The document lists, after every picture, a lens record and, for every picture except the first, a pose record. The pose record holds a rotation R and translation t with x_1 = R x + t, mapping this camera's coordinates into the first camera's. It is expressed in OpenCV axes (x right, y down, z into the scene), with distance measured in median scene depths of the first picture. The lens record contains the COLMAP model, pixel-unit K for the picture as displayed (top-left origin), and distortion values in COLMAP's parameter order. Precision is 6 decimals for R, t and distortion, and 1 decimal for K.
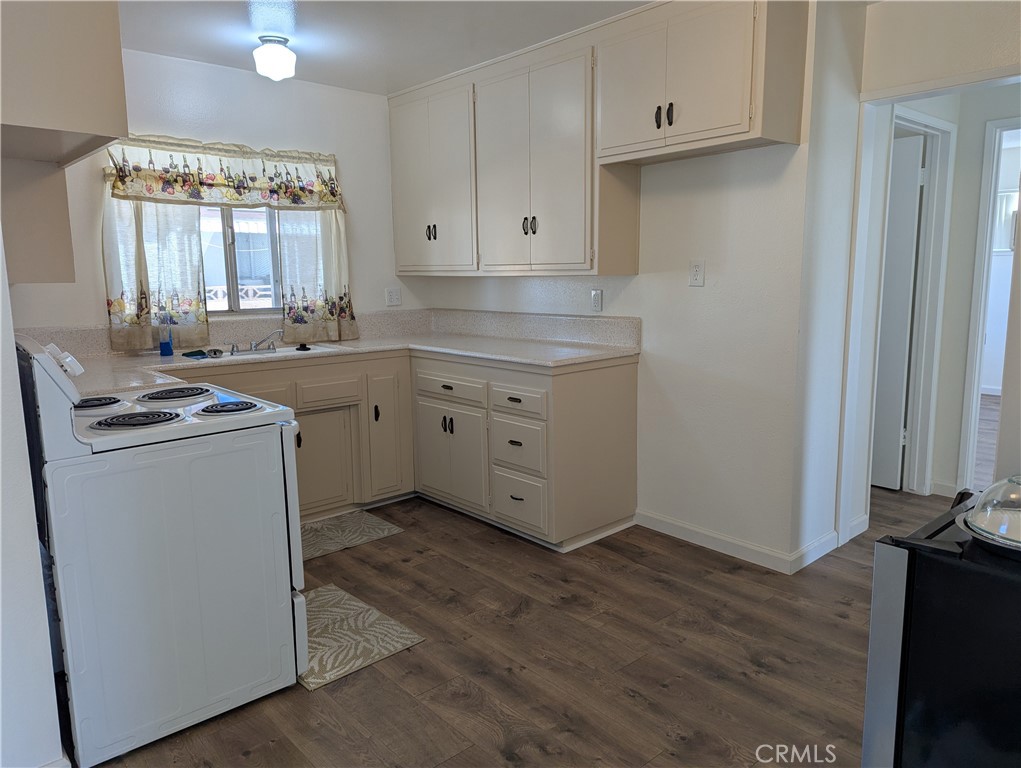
lens RADIAL K [[698.2, 0, 503.6], [0, 698.2, 380.1], [0, 0, 1]] dist [0.023755, 0.001091]
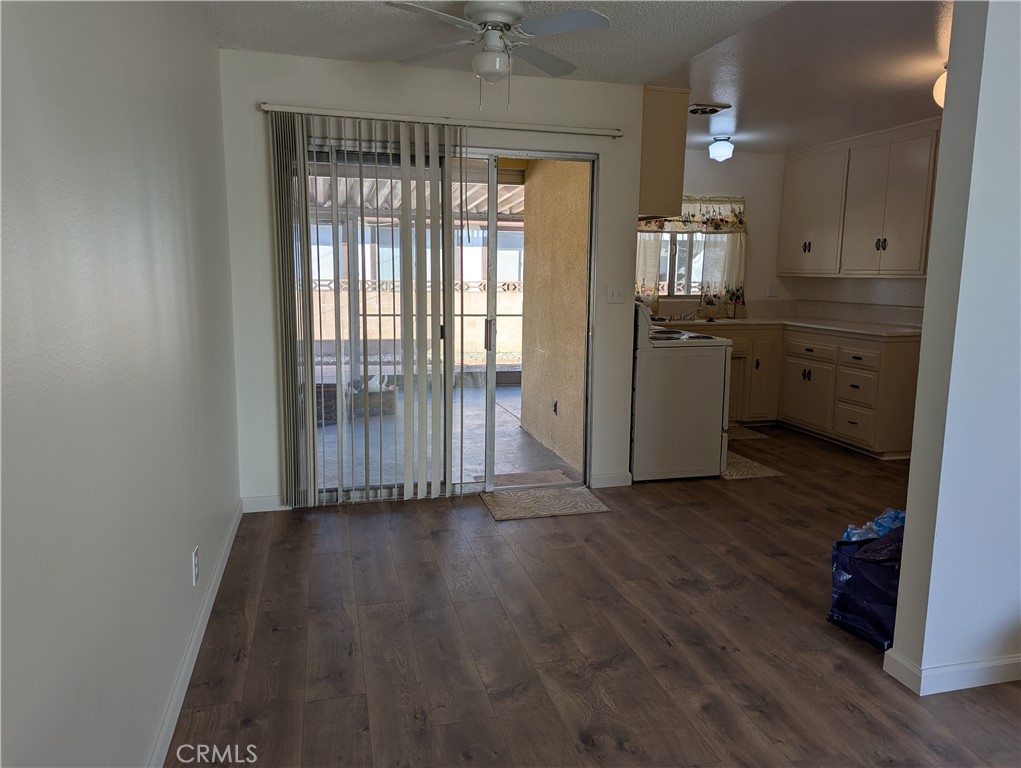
lens RADIAL K [[698.2, 0, 503.6], [0, 698.2, 380.1], [0, 0, 1]] dist [0.023755, 0.001091]
pose [[0.887360, 0.090431, -0.452123, 0.025213], [-0.089289, 0.995719, 0.023915, 0.095601], [0.452350, 0.019149, 0.891635, -0.645249]]
